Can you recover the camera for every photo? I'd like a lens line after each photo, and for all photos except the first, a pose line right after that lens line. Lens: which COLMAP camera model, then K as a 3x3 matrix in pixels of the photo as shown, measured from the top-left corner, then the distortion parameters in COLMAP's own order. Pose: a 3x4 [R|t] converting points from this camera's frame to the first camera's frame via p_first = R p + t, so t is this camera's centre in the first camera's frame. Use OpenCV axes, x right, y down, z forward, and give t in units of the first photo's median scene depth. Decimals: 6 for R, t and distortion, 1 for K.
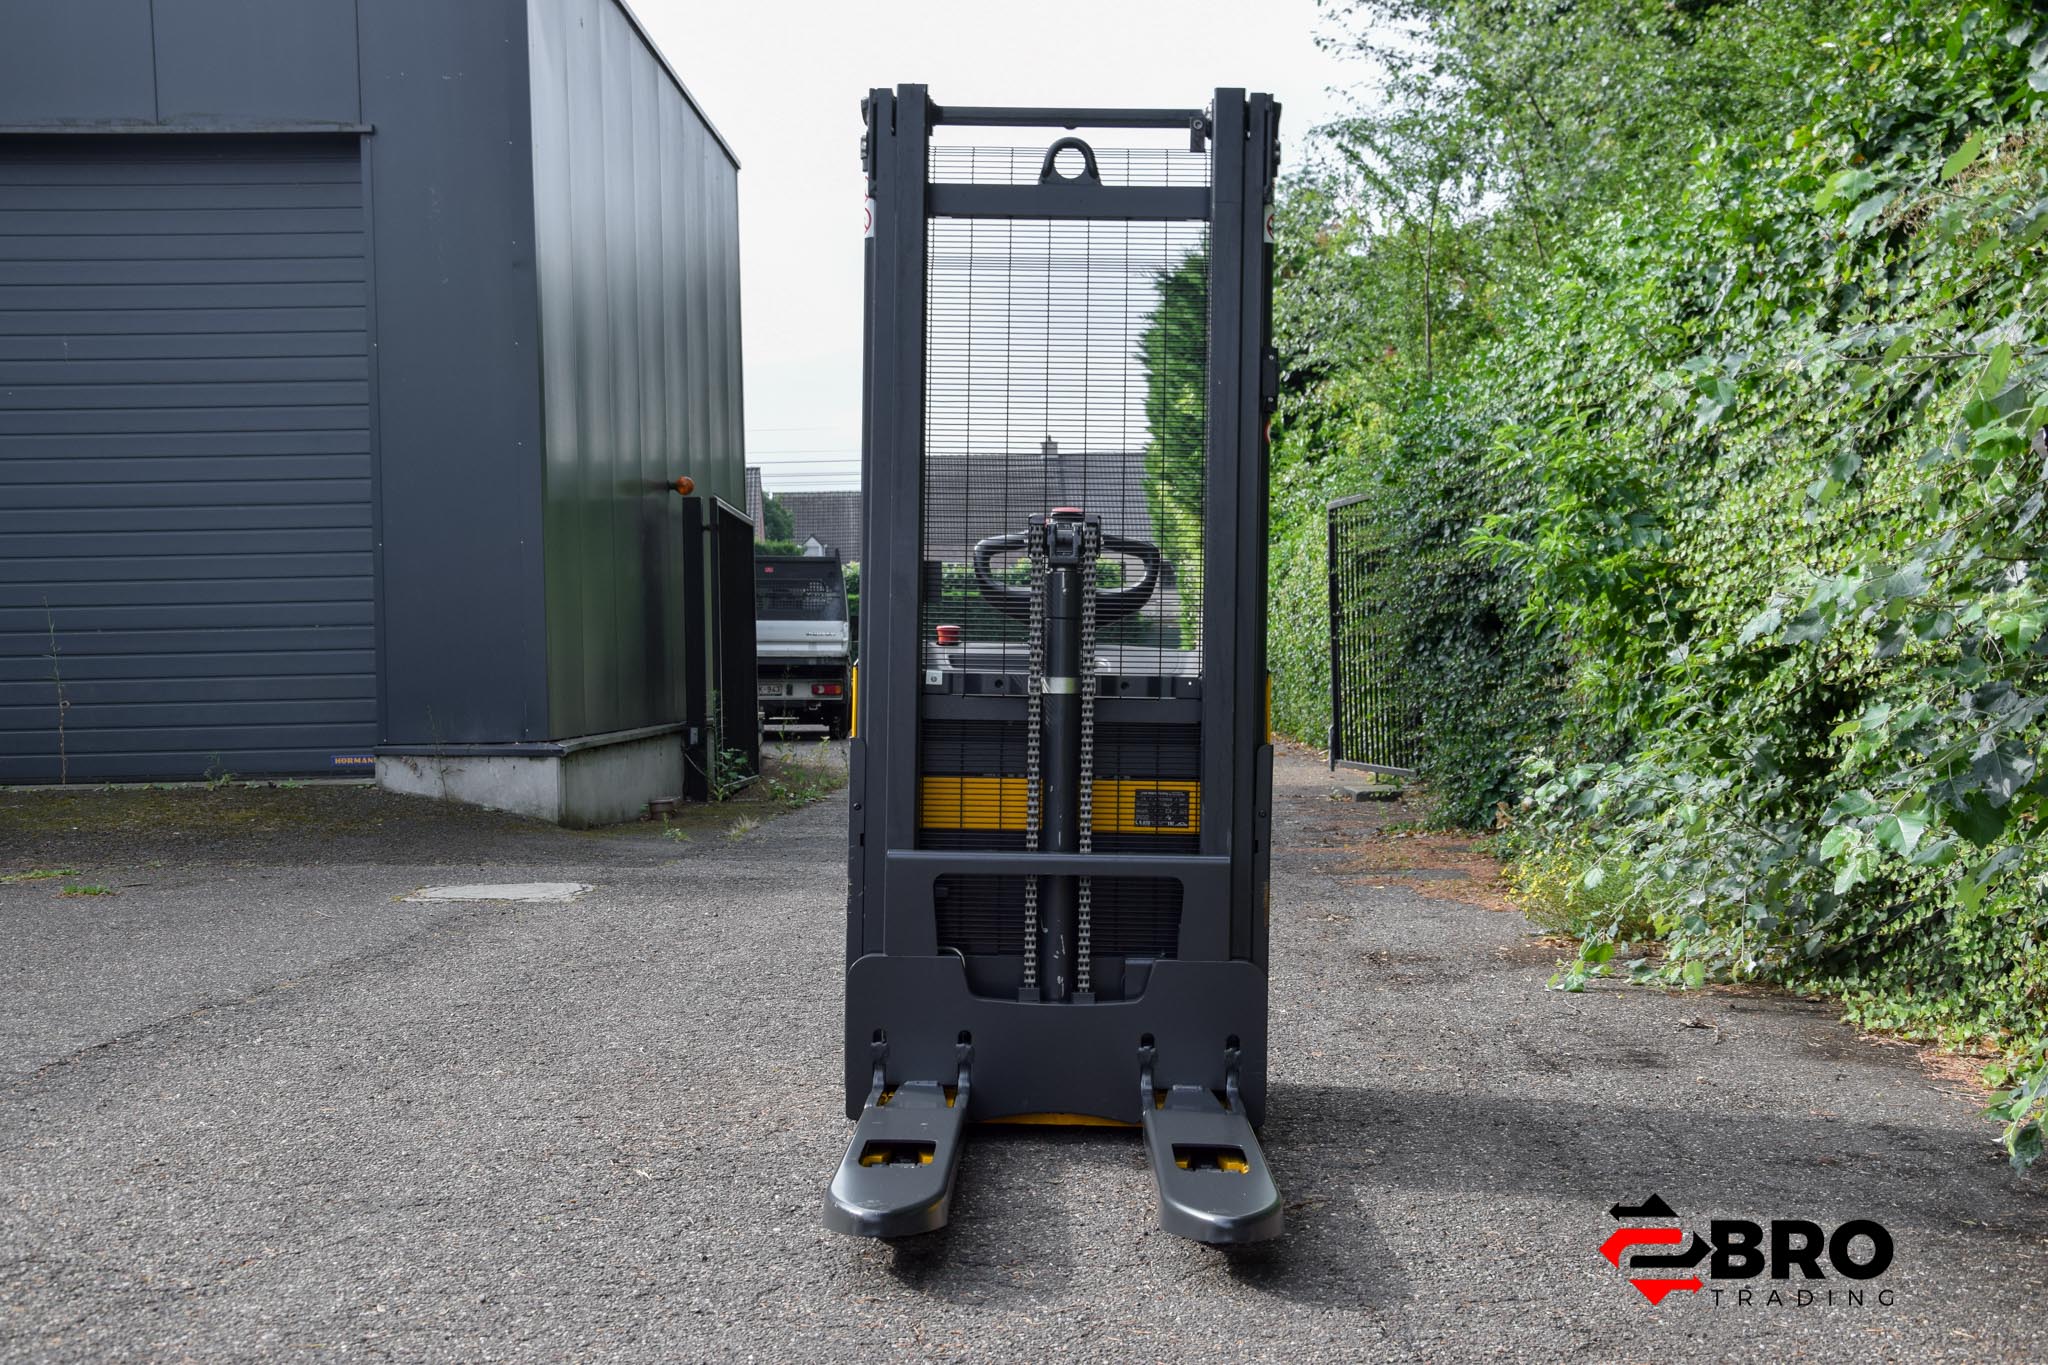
lens RADIAL K [[2566.7, 0, 1035.1], [0, 2566.7, 695.7], [0, 0, 1]] dist [0.120871, 0.000000]
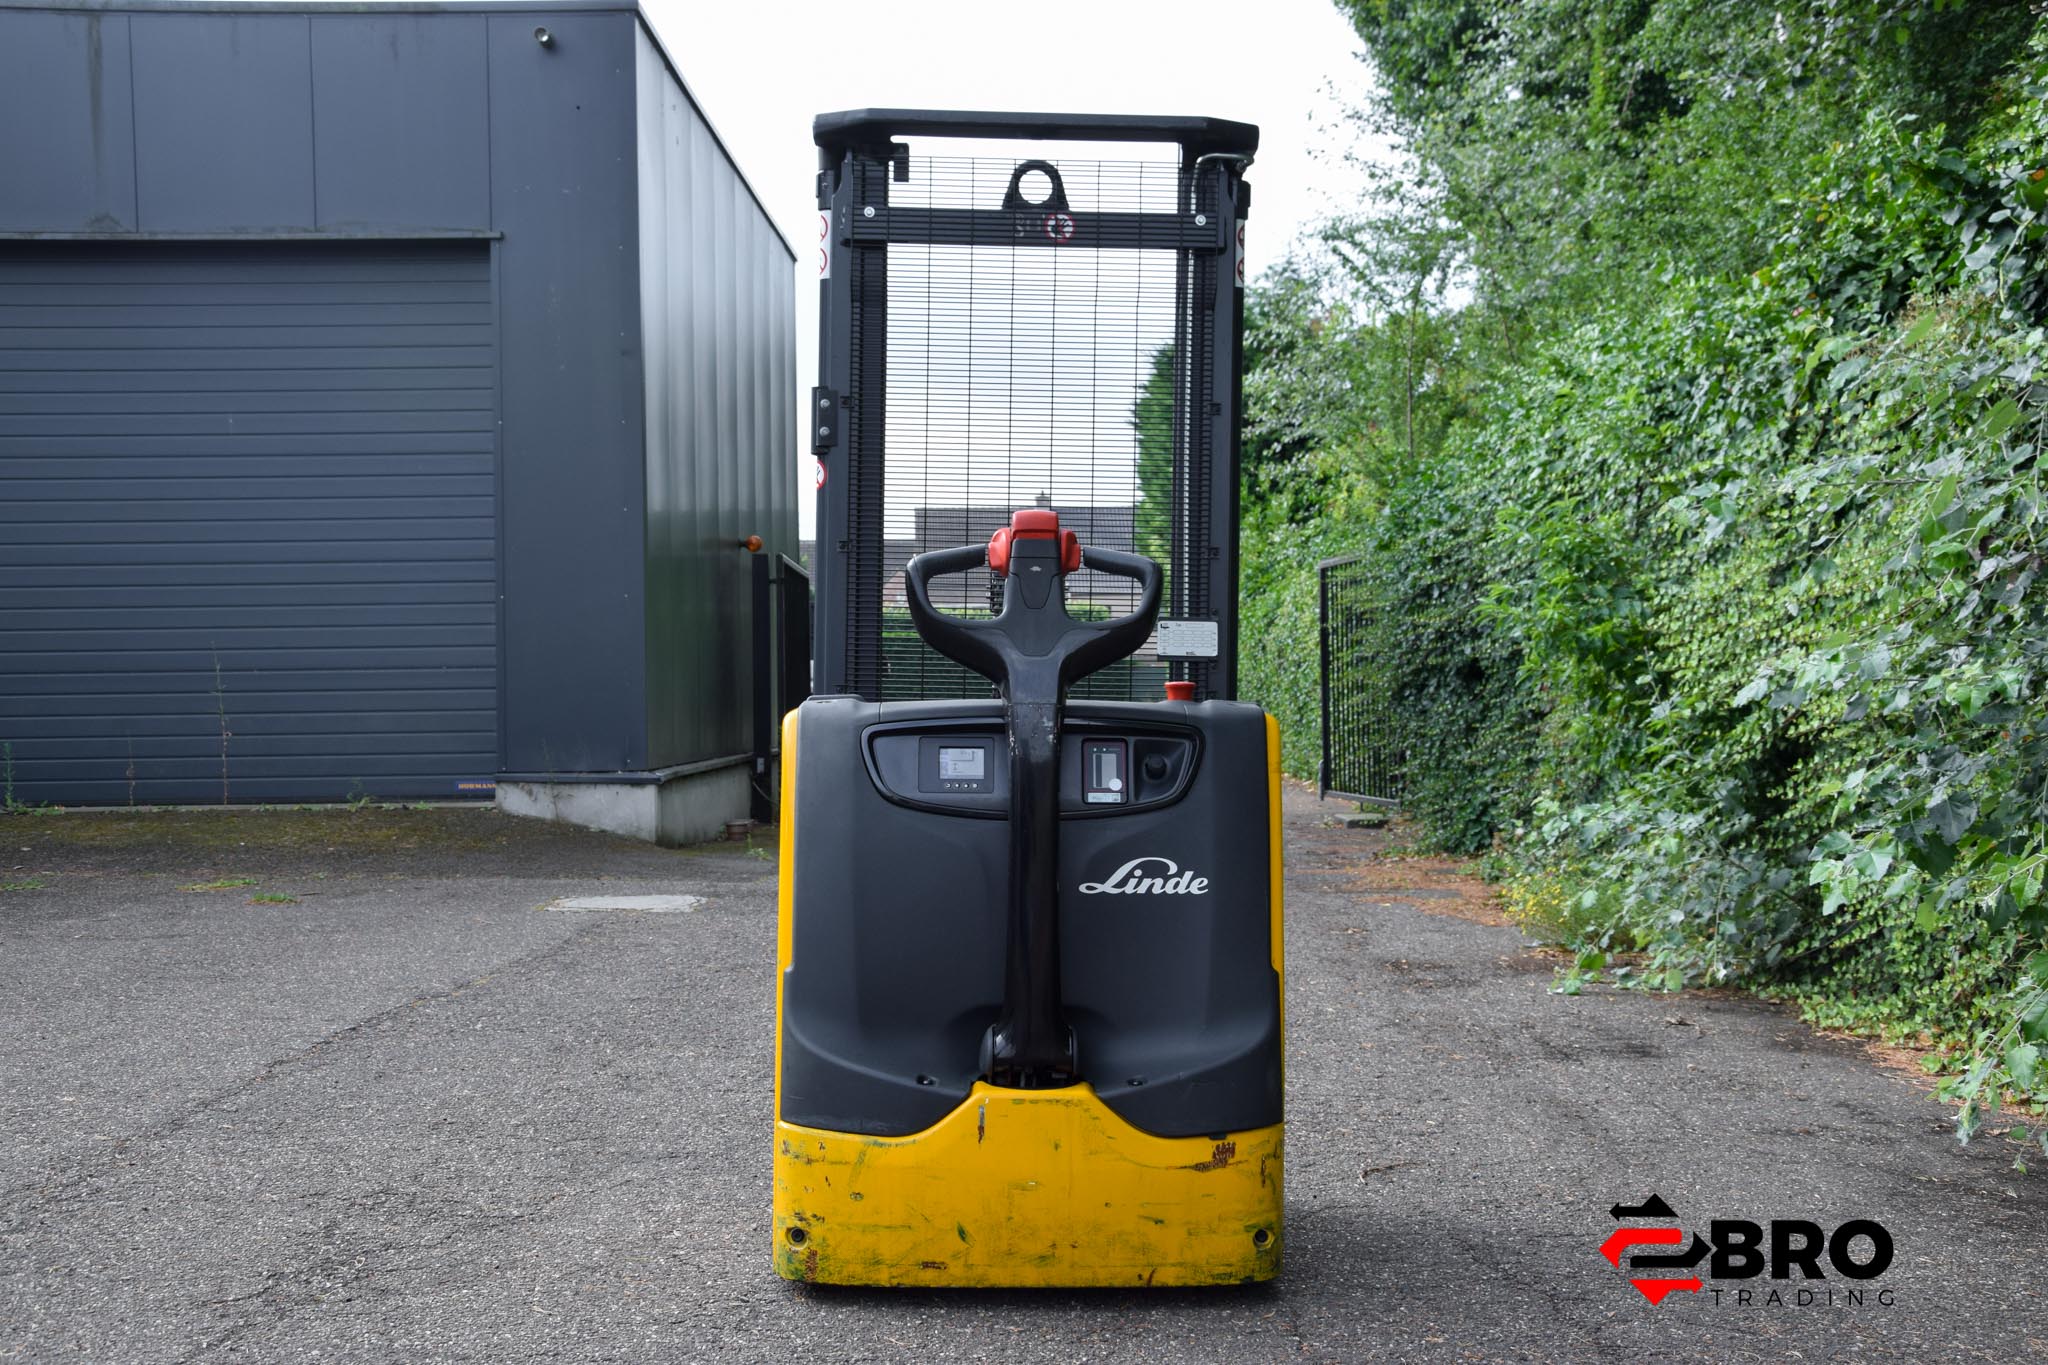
lens RADIAL K [[2427.1, 0, 1008.2], [0, 2427.1, 686.1], [0, 0, 1]] dist [0.066157, 0.000000]
pose [[0.999894, 0.008275, 0.011960, -0.049653], [-0.008110, 0.999872, -0.013795, -0.007121], [-0.012072, 0.013697, 0.999833, -0.087987]]
